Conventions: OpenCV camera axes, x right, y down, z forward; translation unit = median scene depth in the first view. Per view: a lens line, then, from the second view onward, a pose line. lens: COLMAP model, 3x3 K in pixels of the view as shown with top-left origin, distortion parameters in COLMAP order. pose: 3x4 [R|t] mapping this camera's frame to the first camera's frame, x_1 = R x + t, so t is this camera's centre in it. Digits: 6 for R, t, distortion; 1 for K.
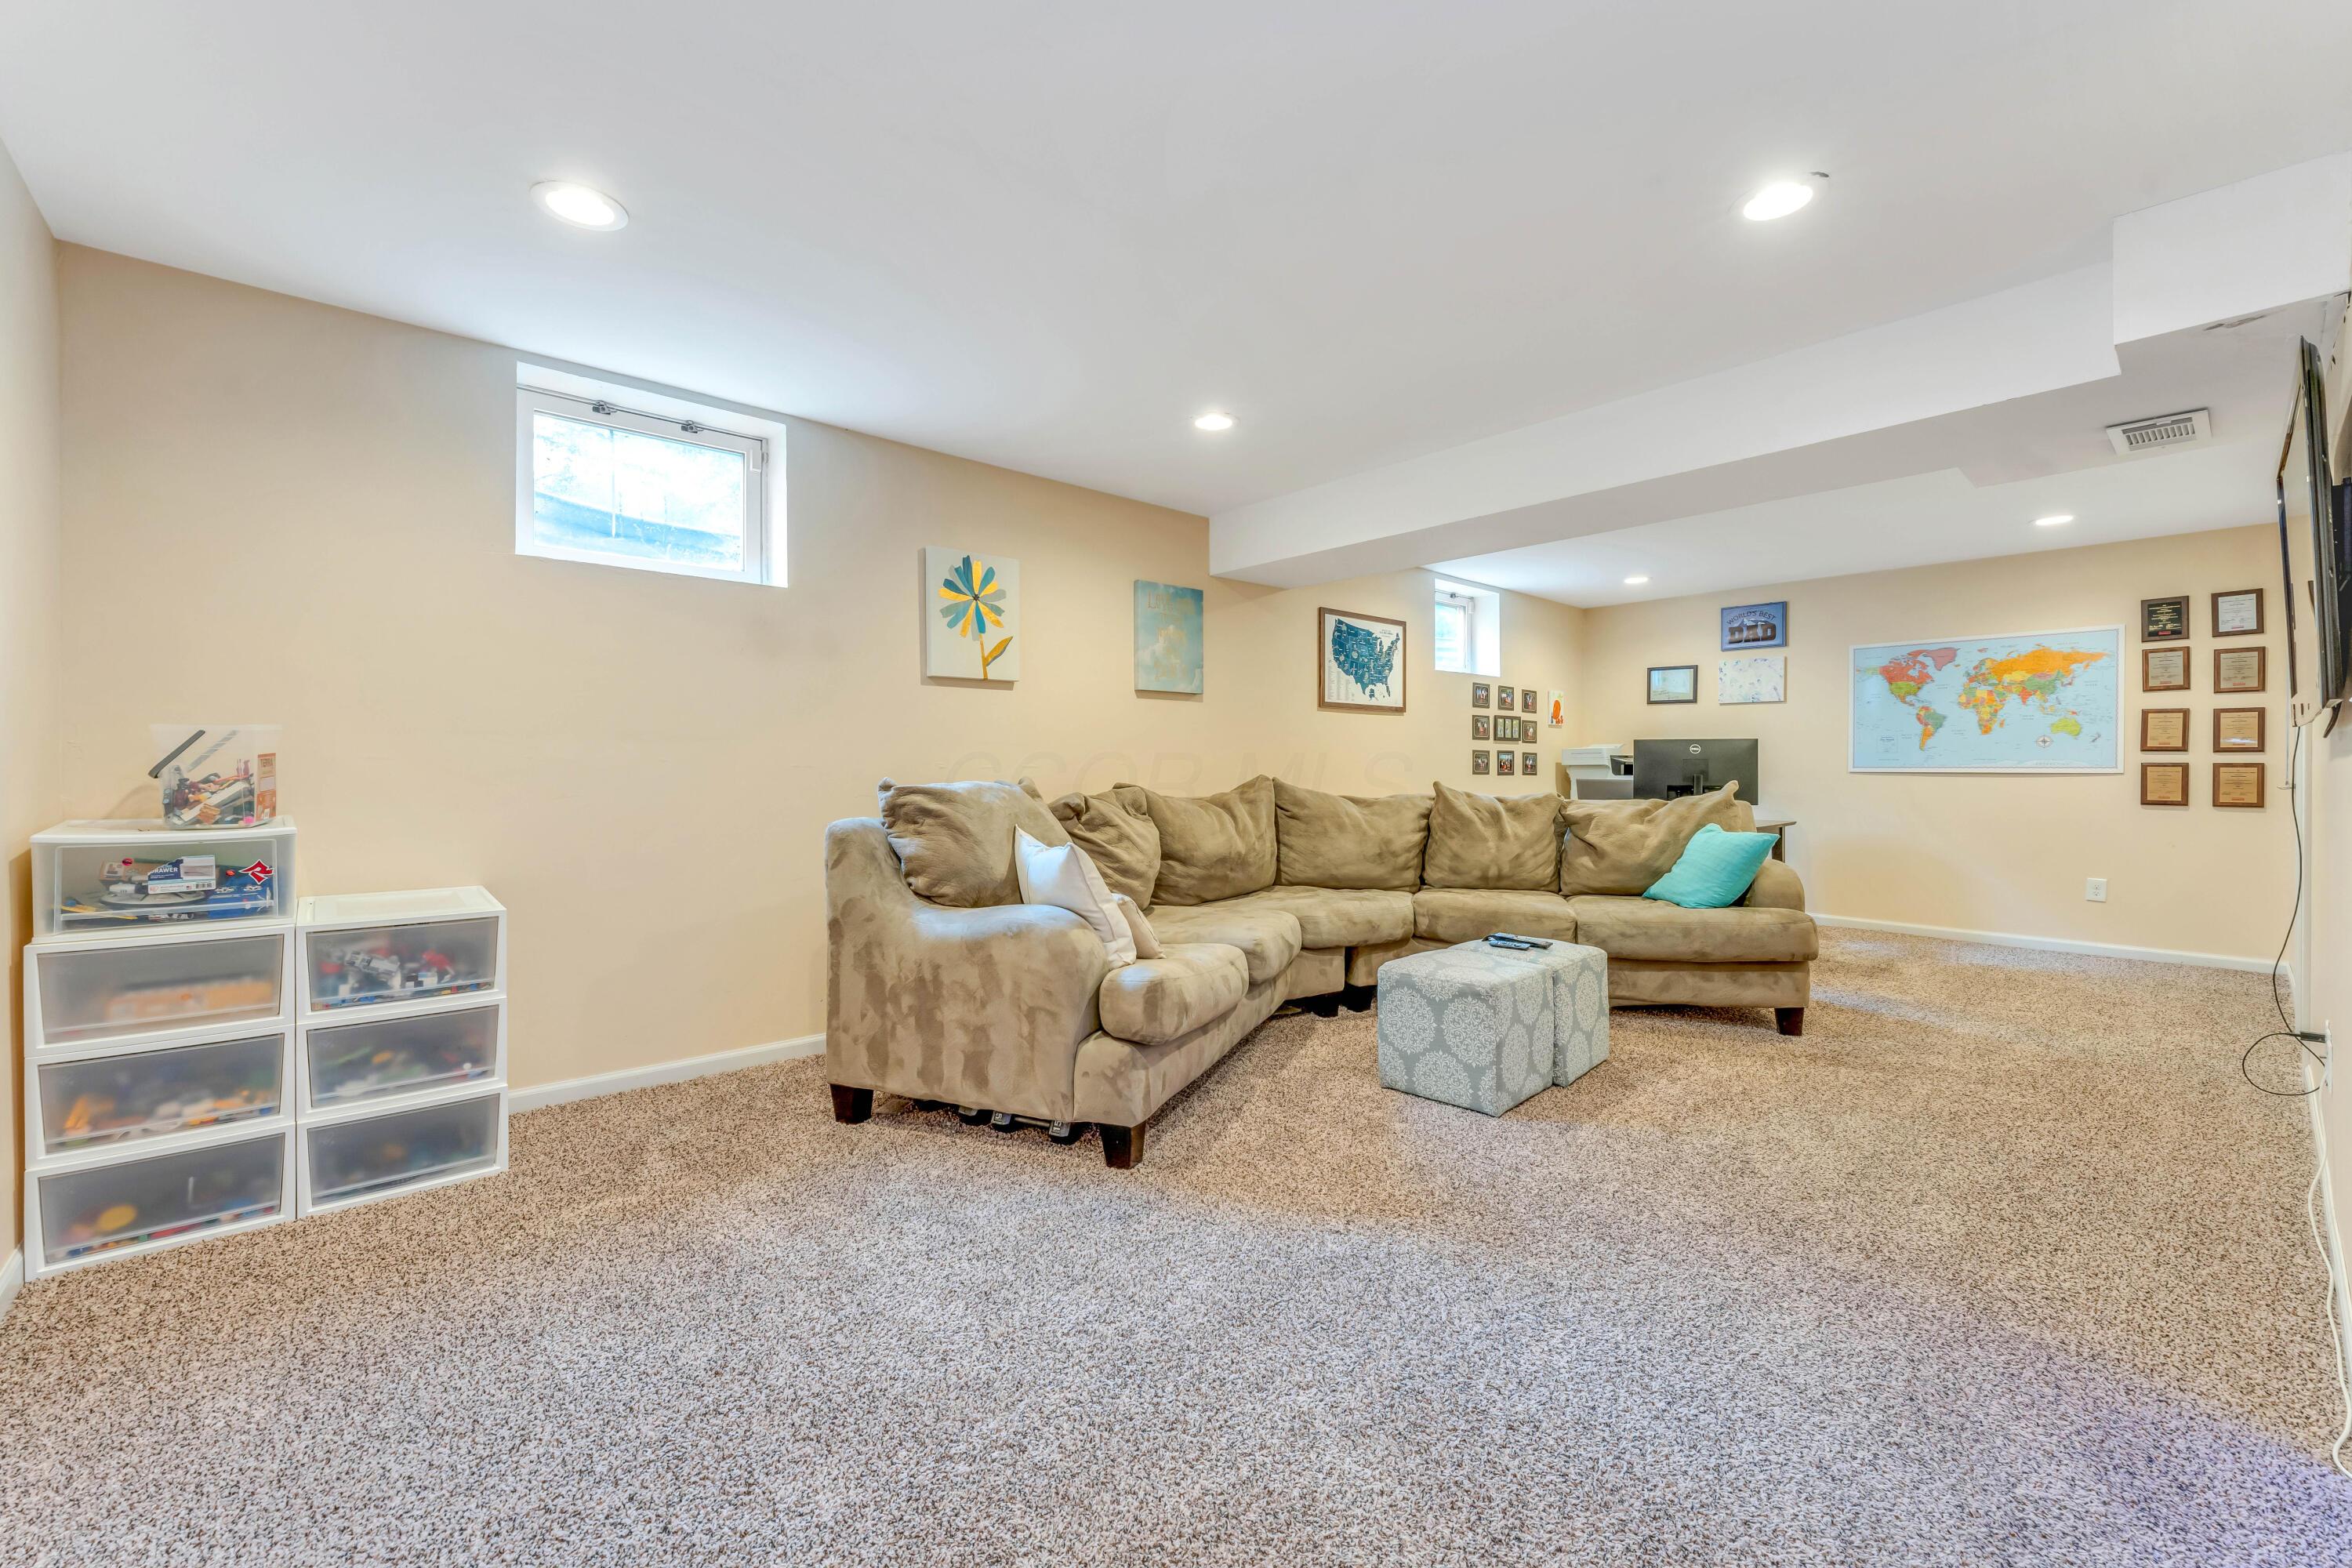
lens RADIAL K [[945.9, 0, 1169.5], [0, 945.9, 777.6], [0, 0, 1]] dist [0.000474, 0.000568]
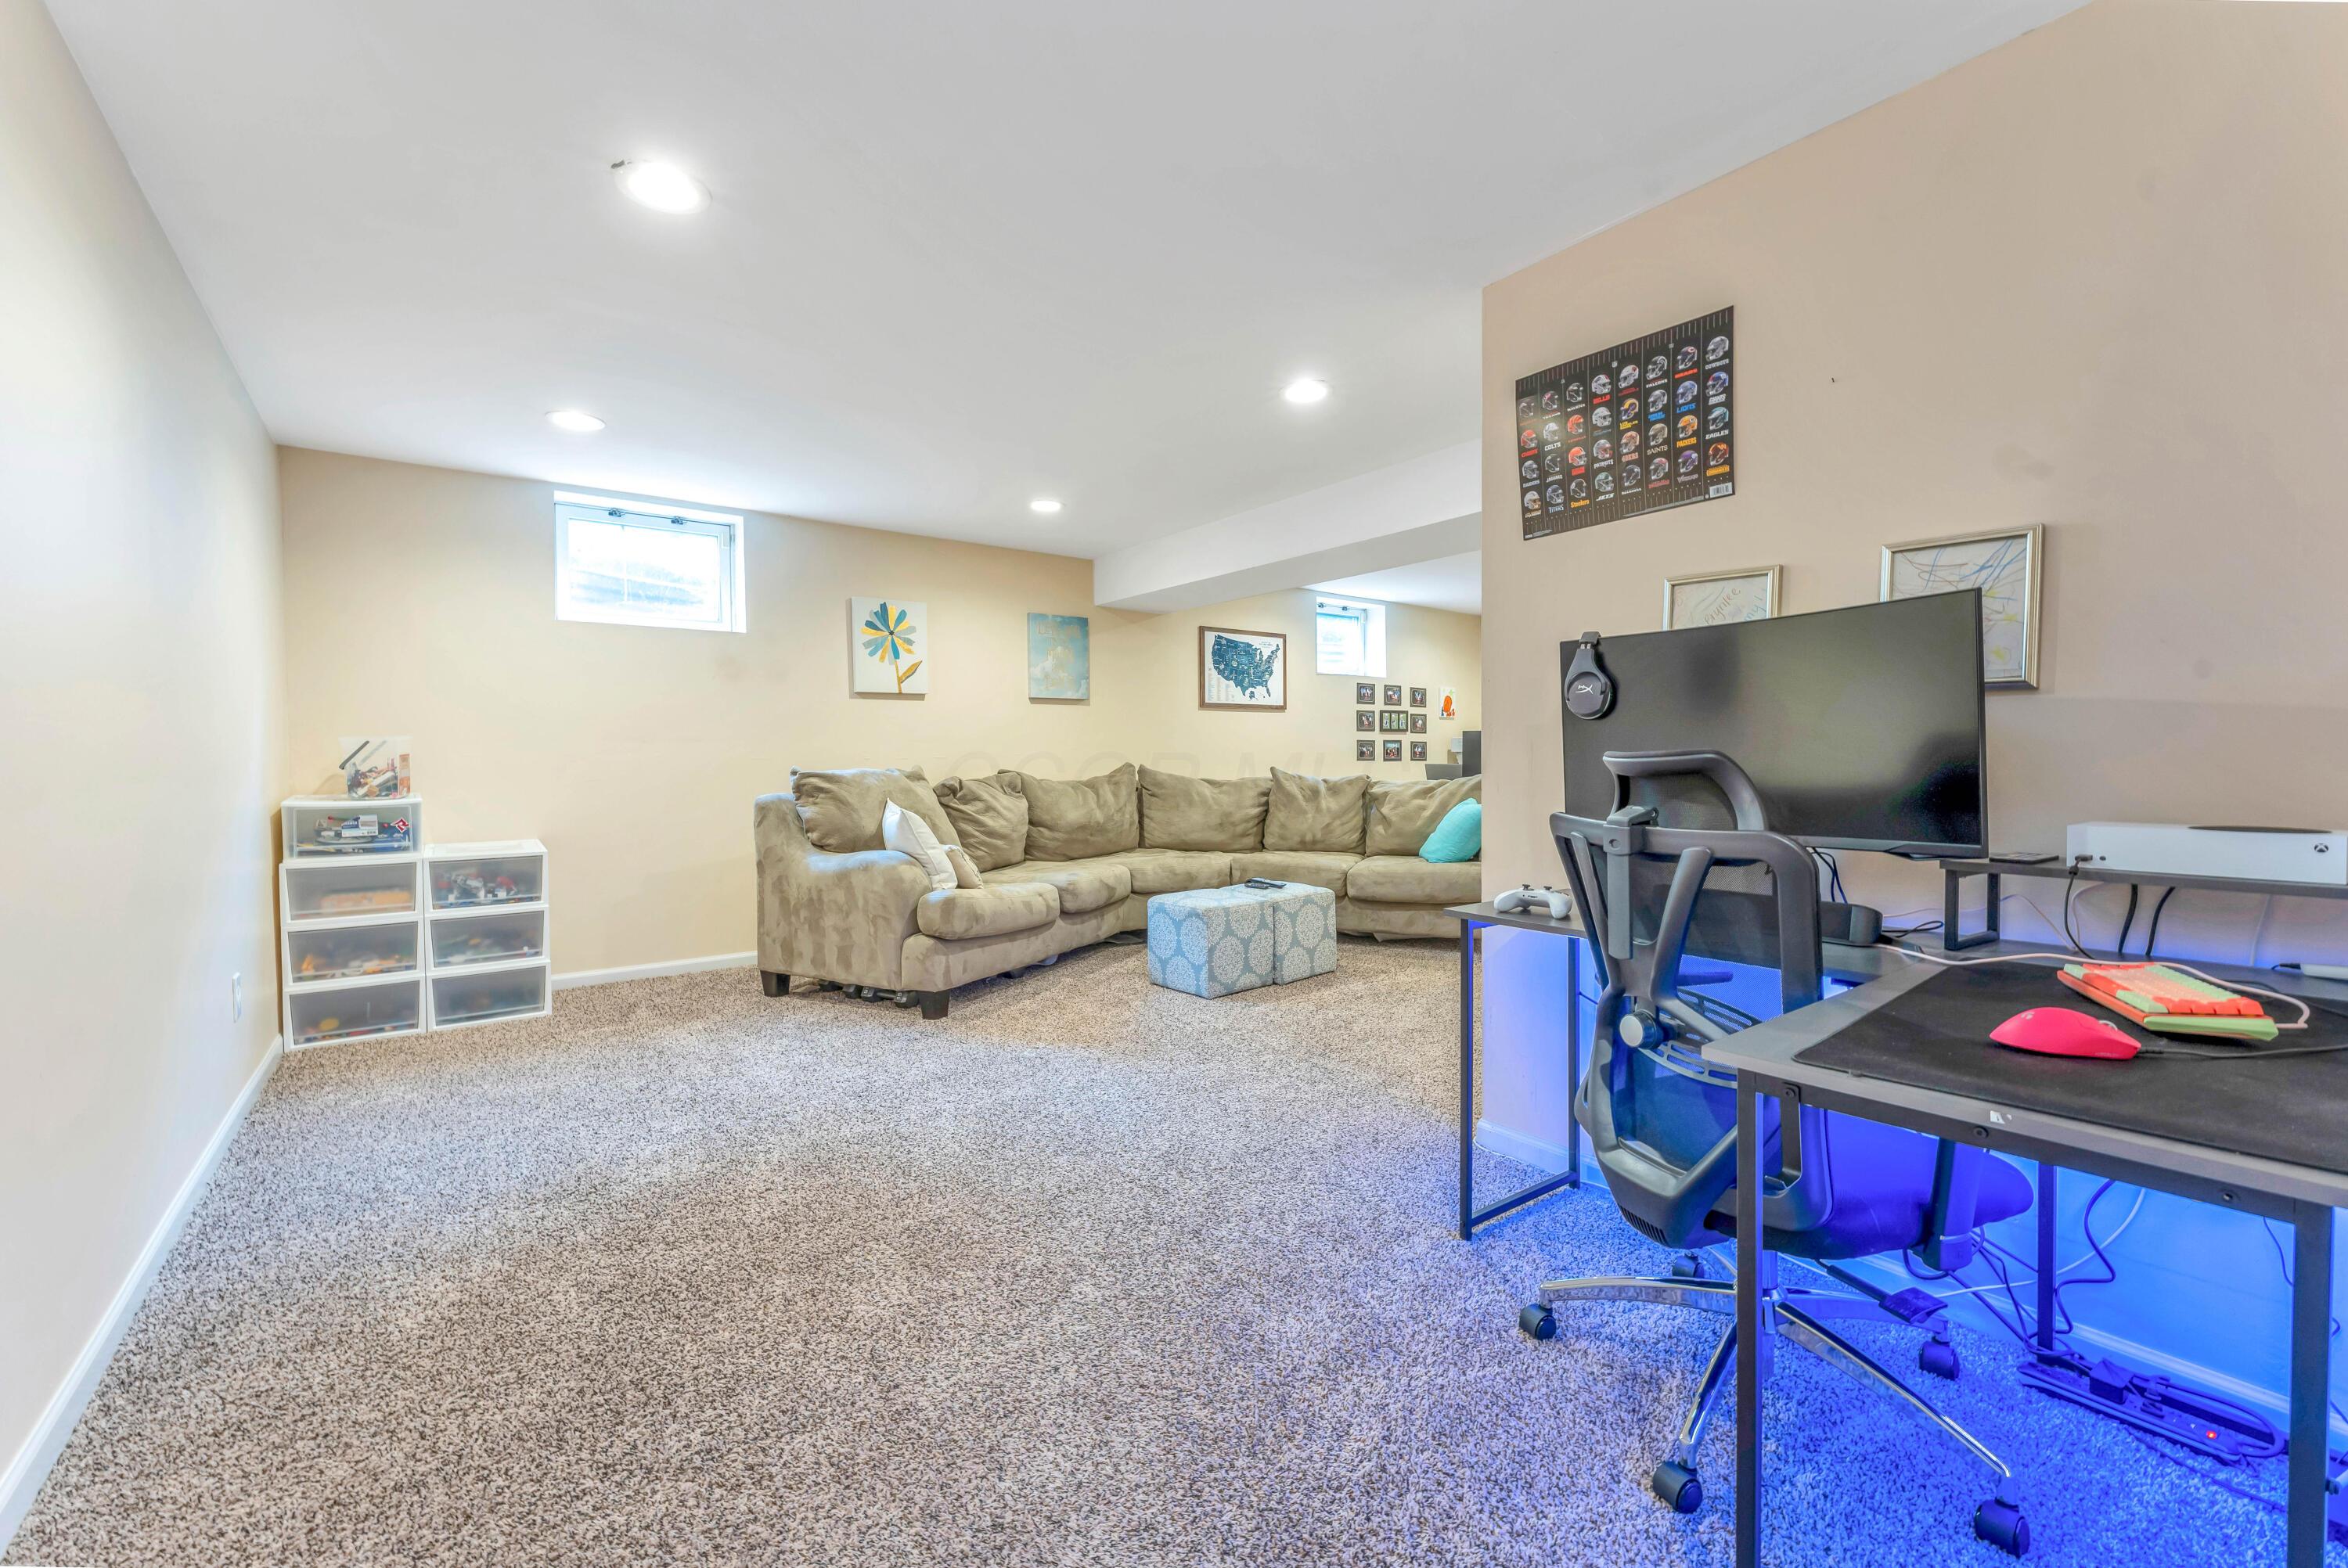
lens RADIAL K [[946.6, 0, 1180.0], [0, 946.6, 784.4], [0, 0, 1]] dist [0.002927, -0.000506]
pose [[0.997212, -0.005053, -0.074451, 0.411962], [0.006590, 0.999770, 0.020405, 0.001828], [0.074331, -0.020839, 0.997016, -0.436264]]
